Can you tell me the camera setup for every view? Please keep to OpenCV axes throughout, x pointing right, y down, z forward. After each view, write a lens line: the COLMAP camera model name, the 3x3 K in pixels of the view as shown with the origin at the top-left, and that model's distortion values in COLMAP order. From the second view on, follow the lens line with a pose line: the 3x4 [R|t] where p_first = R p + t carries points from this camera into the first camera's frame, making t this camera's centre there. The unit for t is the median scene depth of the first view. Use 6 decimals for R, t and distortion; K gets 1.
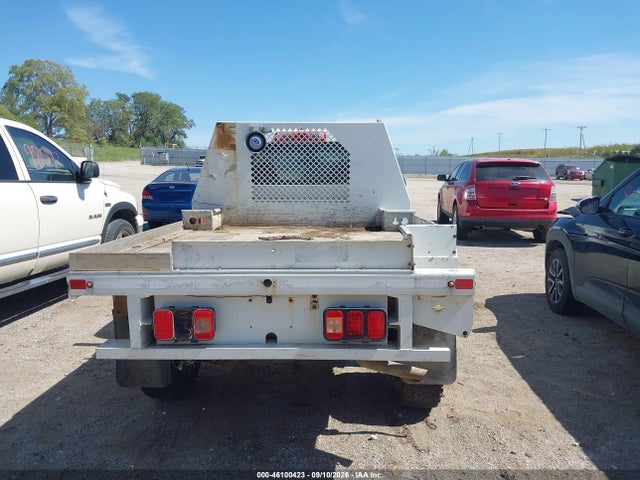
lens RADIAL K [[504.1, 0, 320.0], [0, 504.1, 240.0], [0, 0, 1]] dist [-0.002354, -0.004936]
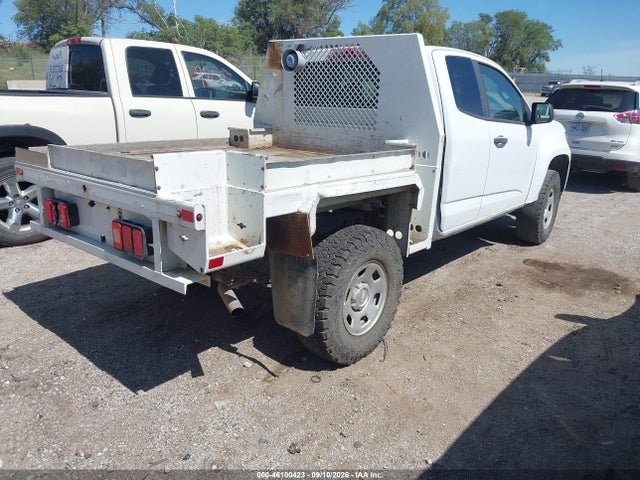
lens RADIAL K [[508.9, 0, 322.4], [0, 508.9, 252.5], [0, 0, 1]] dist [-0.005353, -0.001548]
pose [[0.784427, 0.202118, -0.586364, 0.548115], [-0.106991, 0.975335, 0.193065, -0.027548], [0.610923, -0.088710, 0.786704, 0.223937]]
